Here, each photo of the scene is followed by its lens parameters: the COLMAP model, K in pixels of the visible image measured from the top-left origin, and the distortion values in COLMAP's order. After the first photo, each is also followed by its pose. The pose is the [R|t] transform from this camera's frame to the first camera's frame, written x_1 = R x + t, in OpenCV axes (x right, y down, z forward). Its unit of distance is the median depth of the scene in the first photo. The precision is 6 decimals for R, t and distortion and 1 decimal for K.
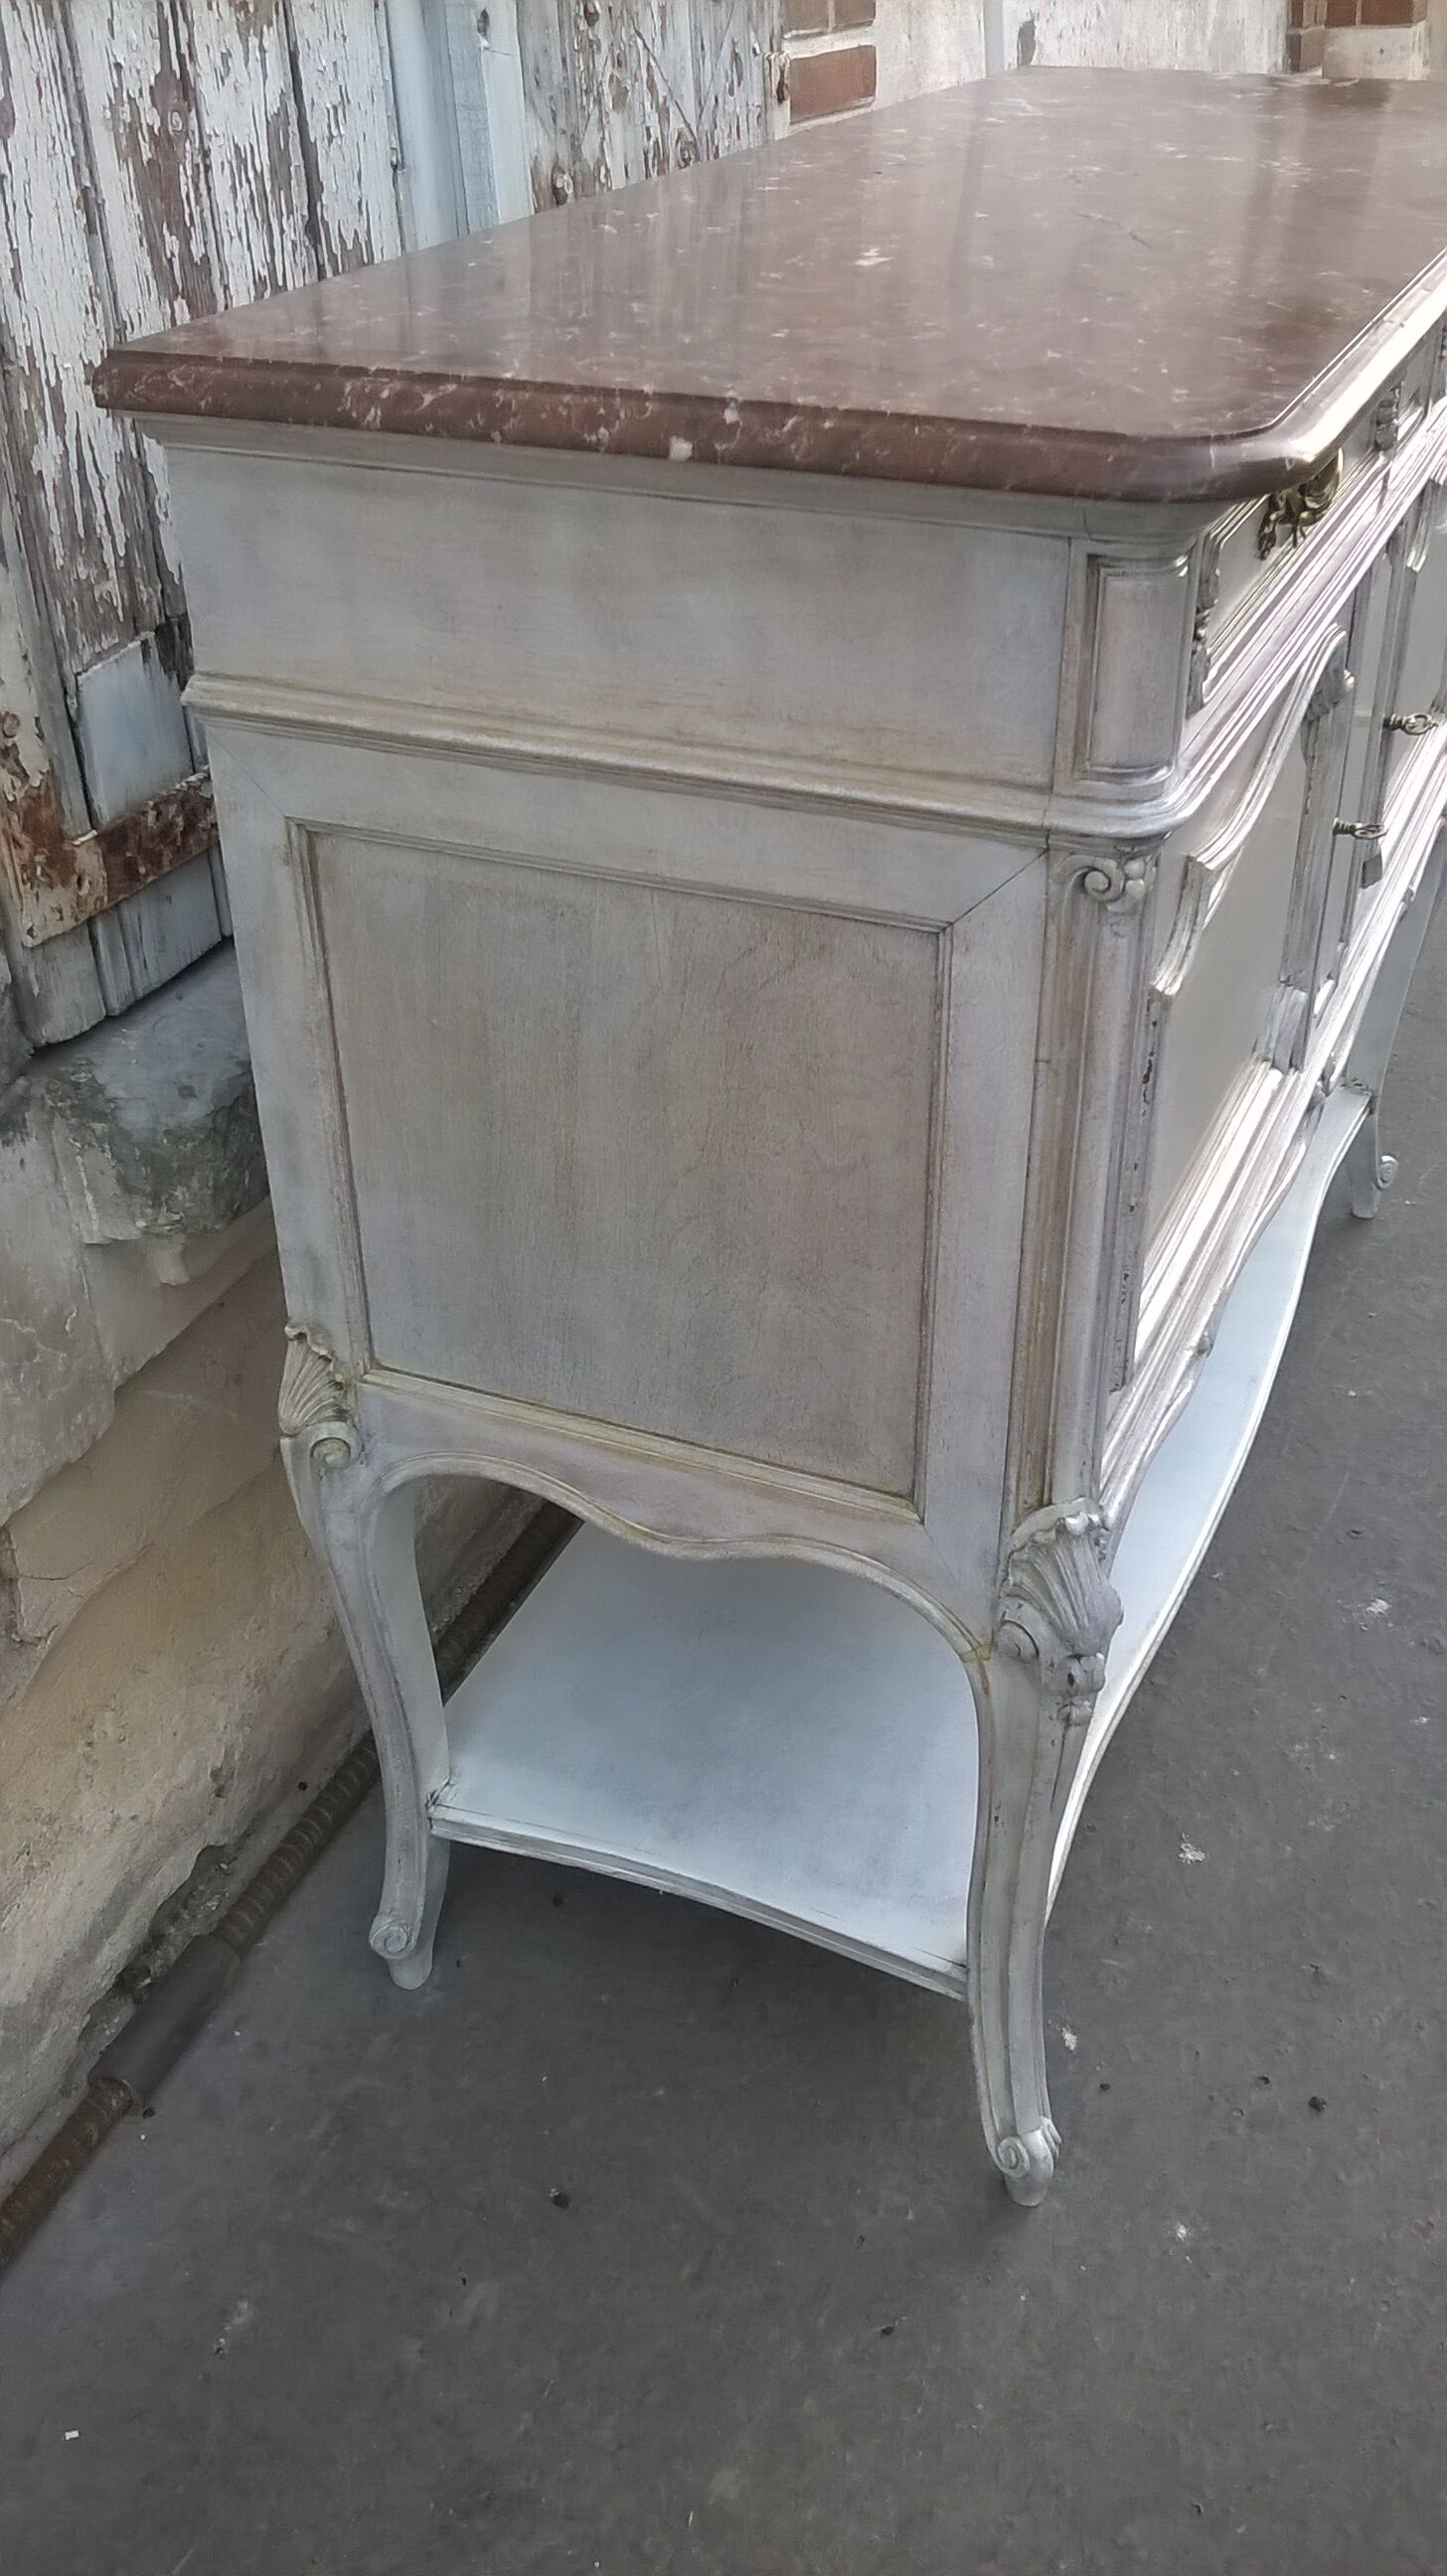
lens RADIAL K [[2294.3, 0, 730.1], [0, 2294.3, 1306.8], [0, 0, 1]] dist [0.036478, -0.167784]
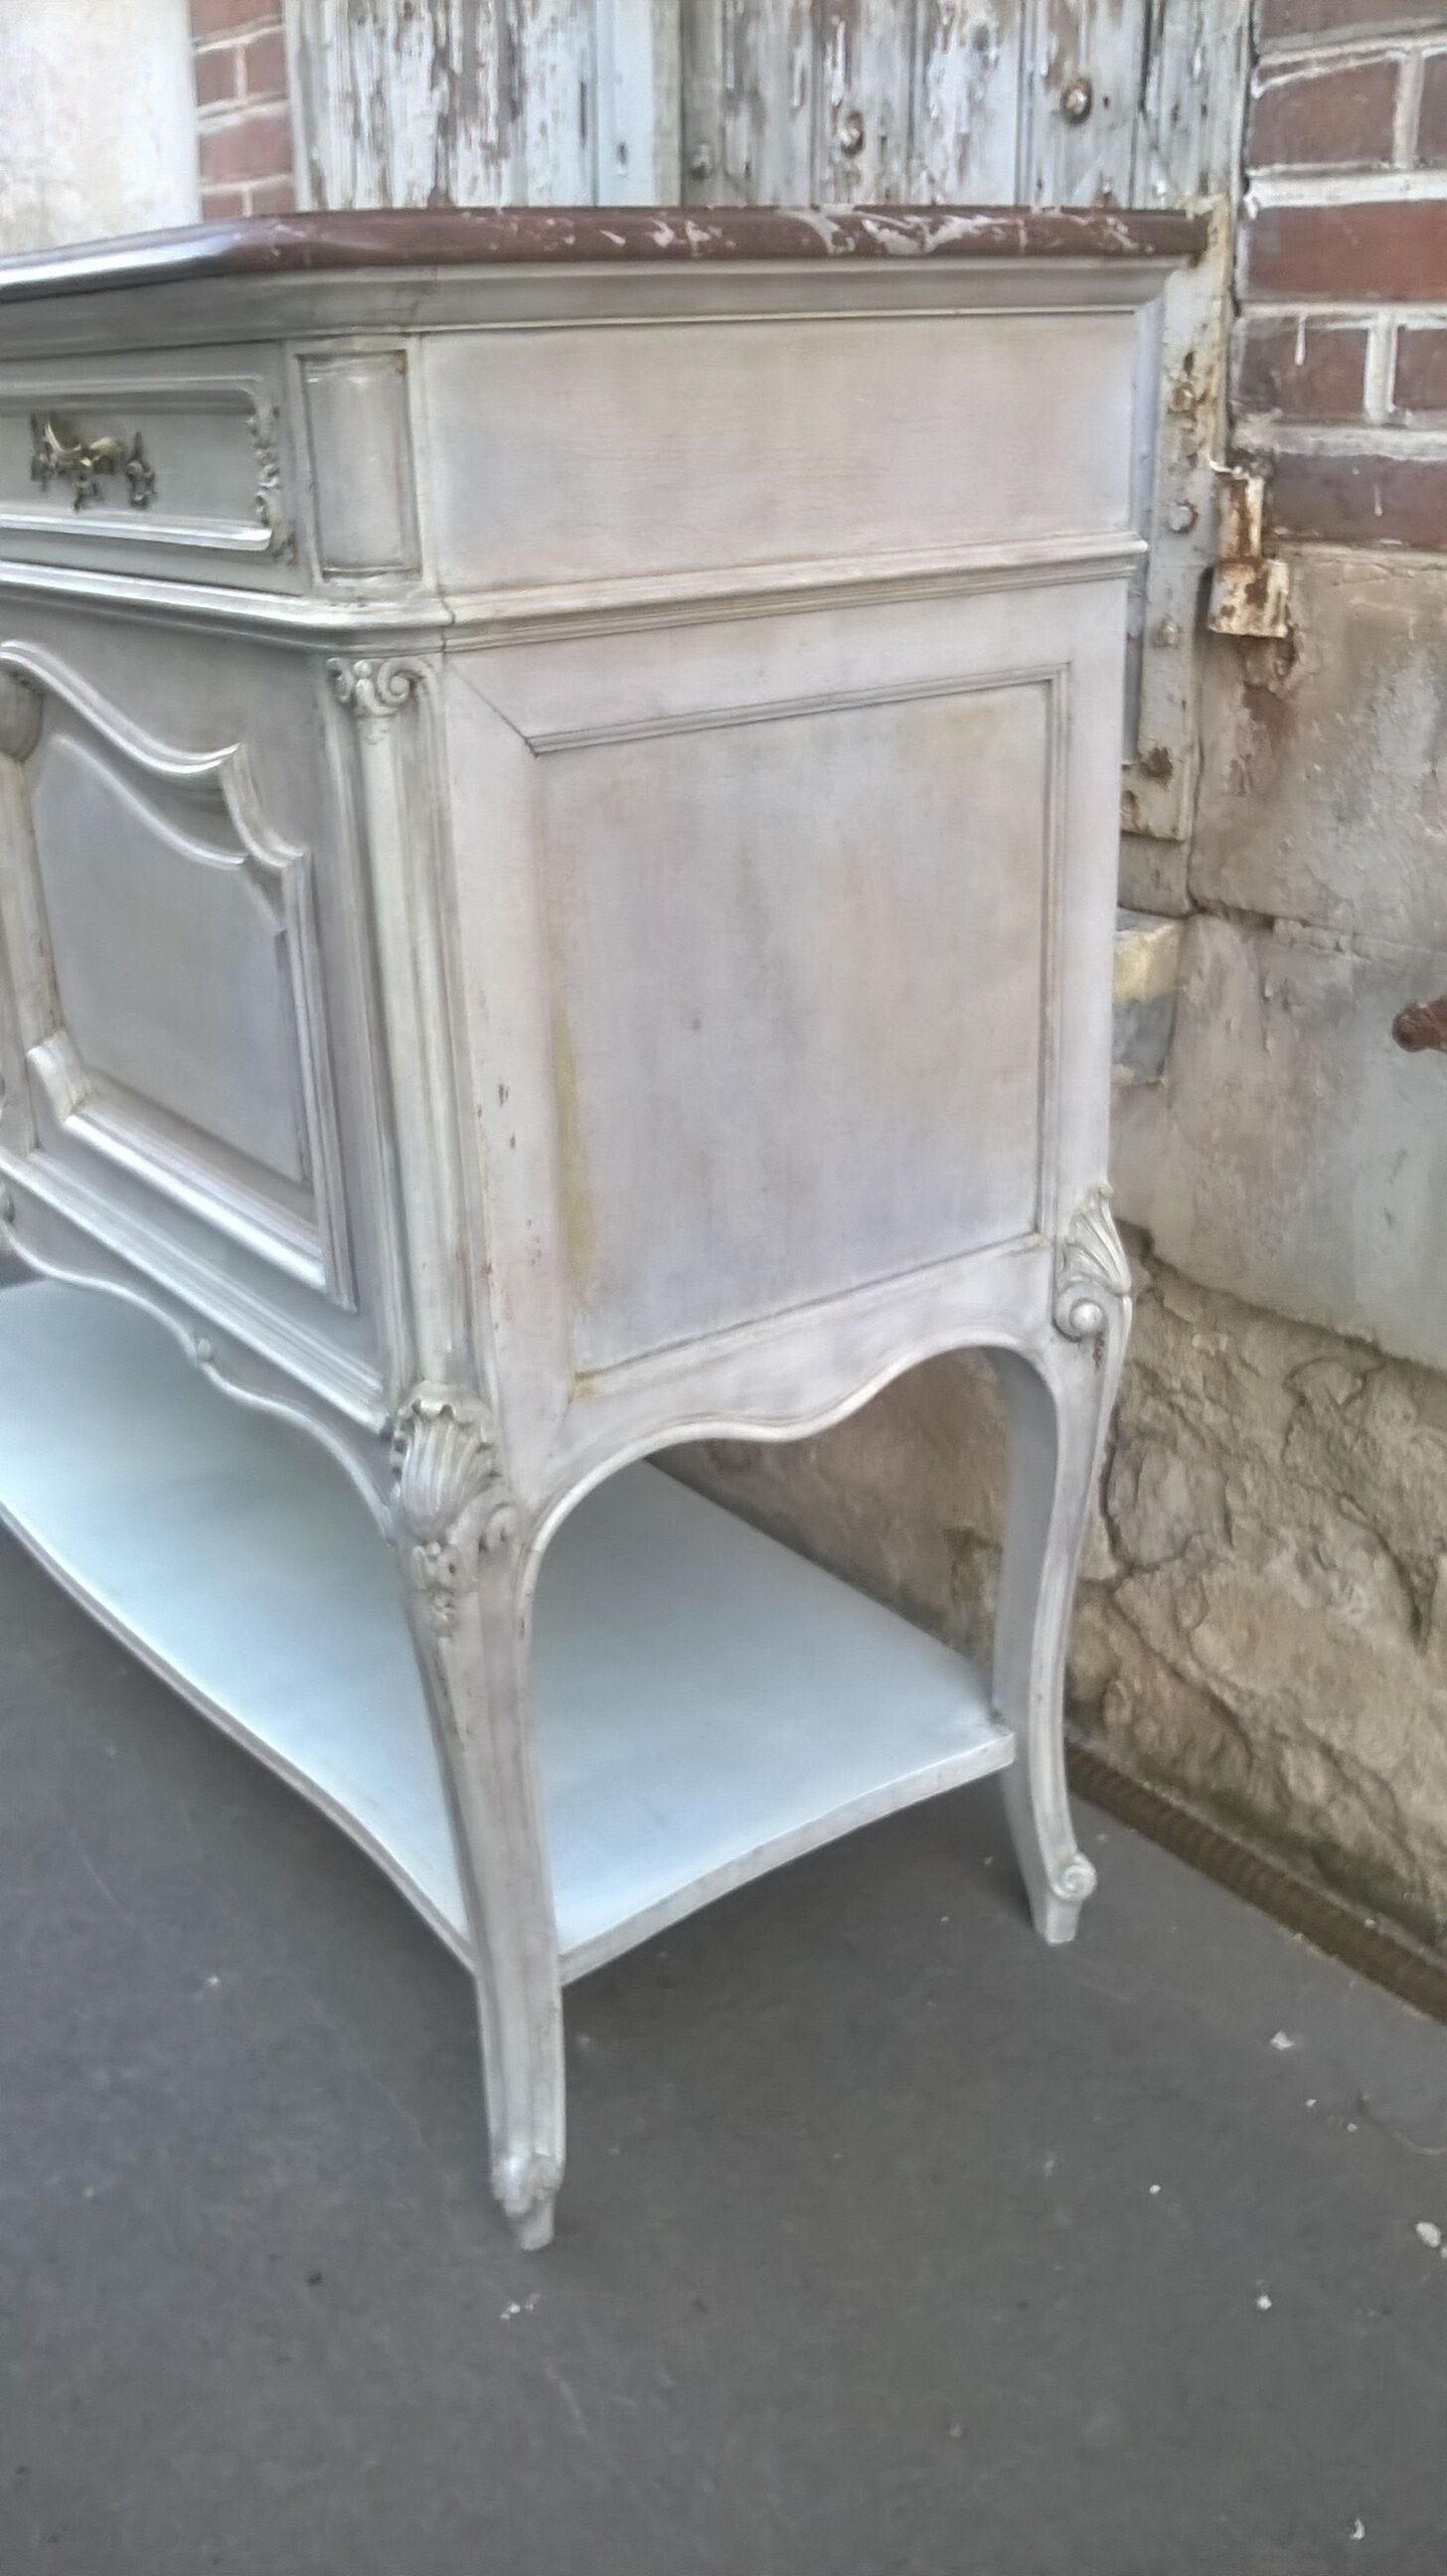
lens RADIAL K [[2294.3, 0, 715.2], [0, 2294.3, 1304.7], [0, 0, 1]] dist [0.036478, -0.167784]
pose [[-0.505028, 0.355711, -0.786395, 1.184519], [-0.444473, 0.673839, 0.590242, -1.039816], [0.739858, 0.647620, -0.182204, 1.926234]]
